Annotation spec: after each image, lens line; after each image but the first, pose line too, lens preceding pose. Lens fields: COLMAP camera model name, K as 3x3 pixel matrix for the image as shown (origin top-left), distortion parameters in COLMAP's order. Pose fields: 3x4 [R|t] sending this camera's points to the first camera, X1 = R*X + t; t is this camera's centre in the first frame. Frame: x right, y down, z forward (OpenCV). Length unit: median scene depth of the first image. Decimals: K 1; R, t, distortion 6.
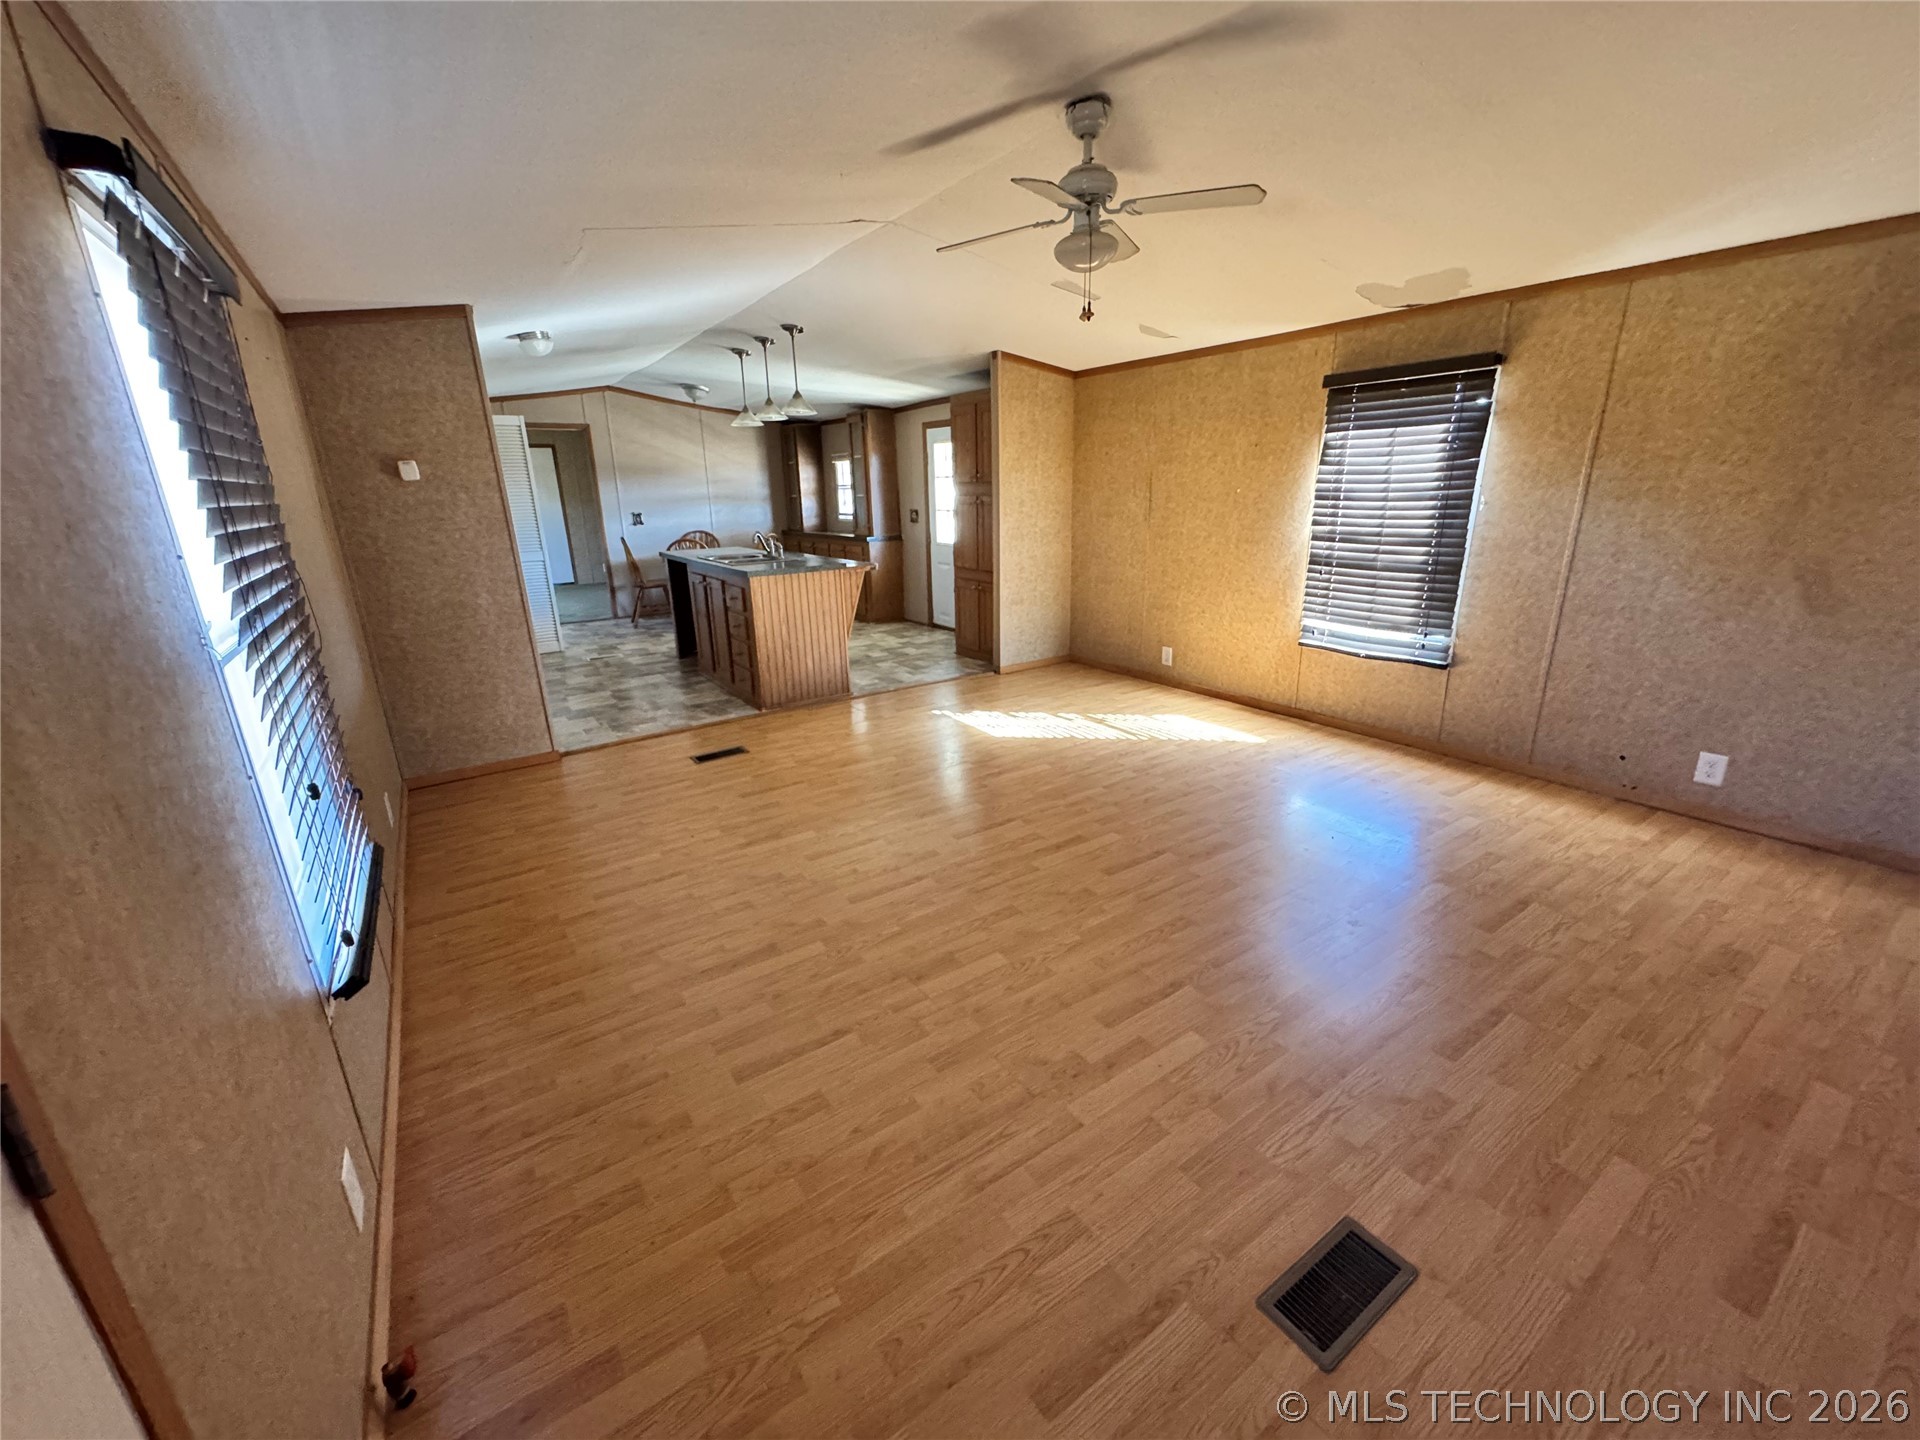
lens RADIAL K [[769.8, 0, 954.8], [0, 769.8, 721.2], [0, 0, 1]] dist [-0.001571, 0.000161]
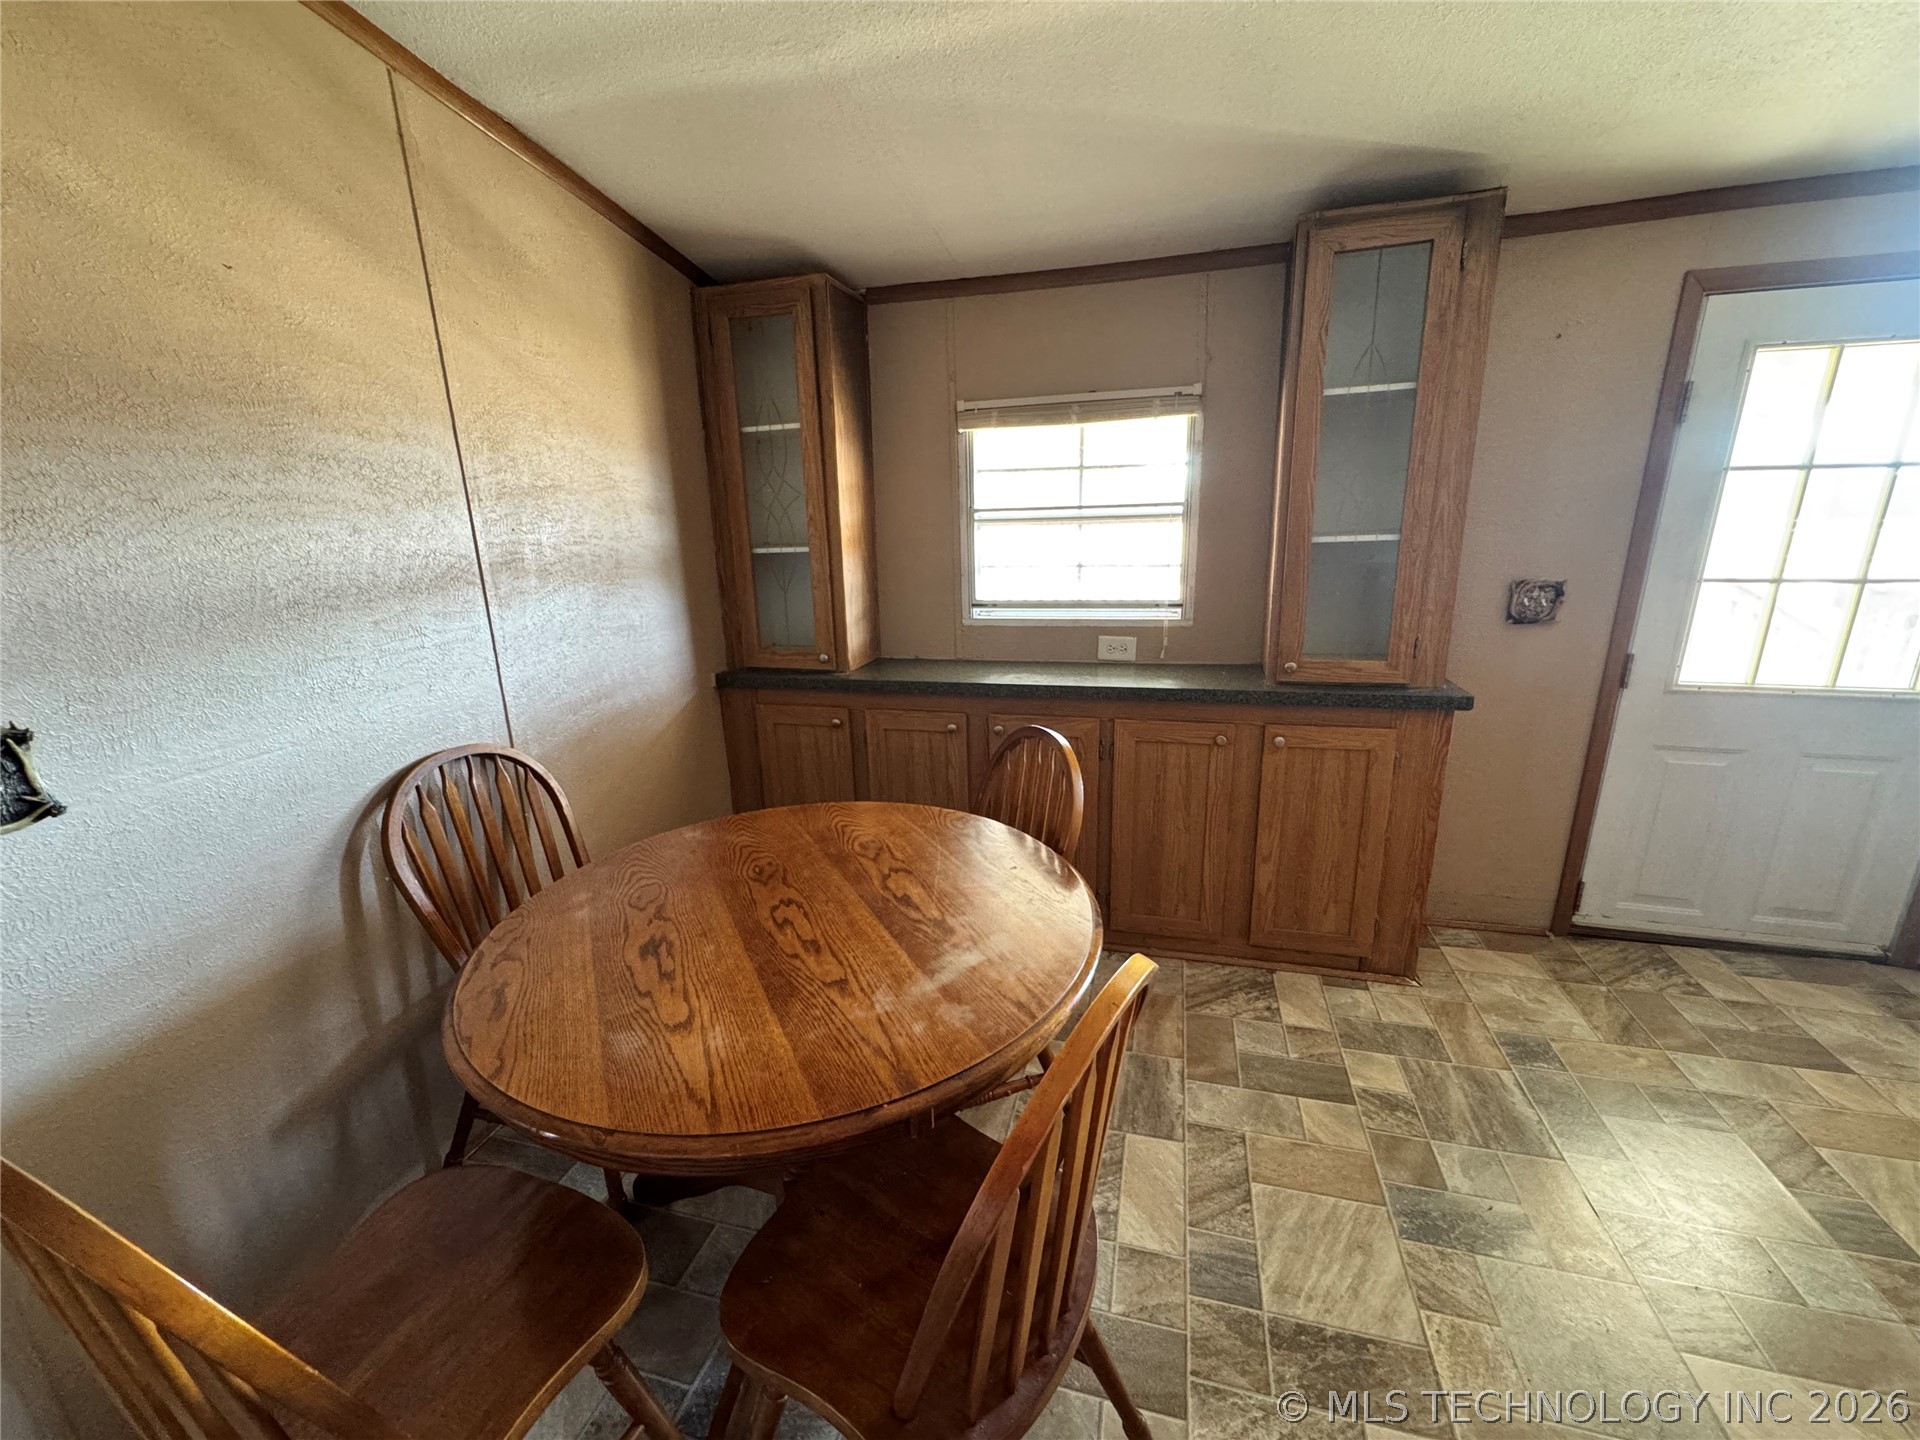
lens RADIAL K [[769.8, 0, 959.0], [0, 769.8, 714.6], [0, 0, 1]] dist [-0.001571, 0.000161]
pose [[0.755340, -0.170144, 0.632860, -0.443042], [0.204148, 0.978746, 0.019478, -0.292391], [-0.622723, 0.114485, 0.774021, 0.969448]]
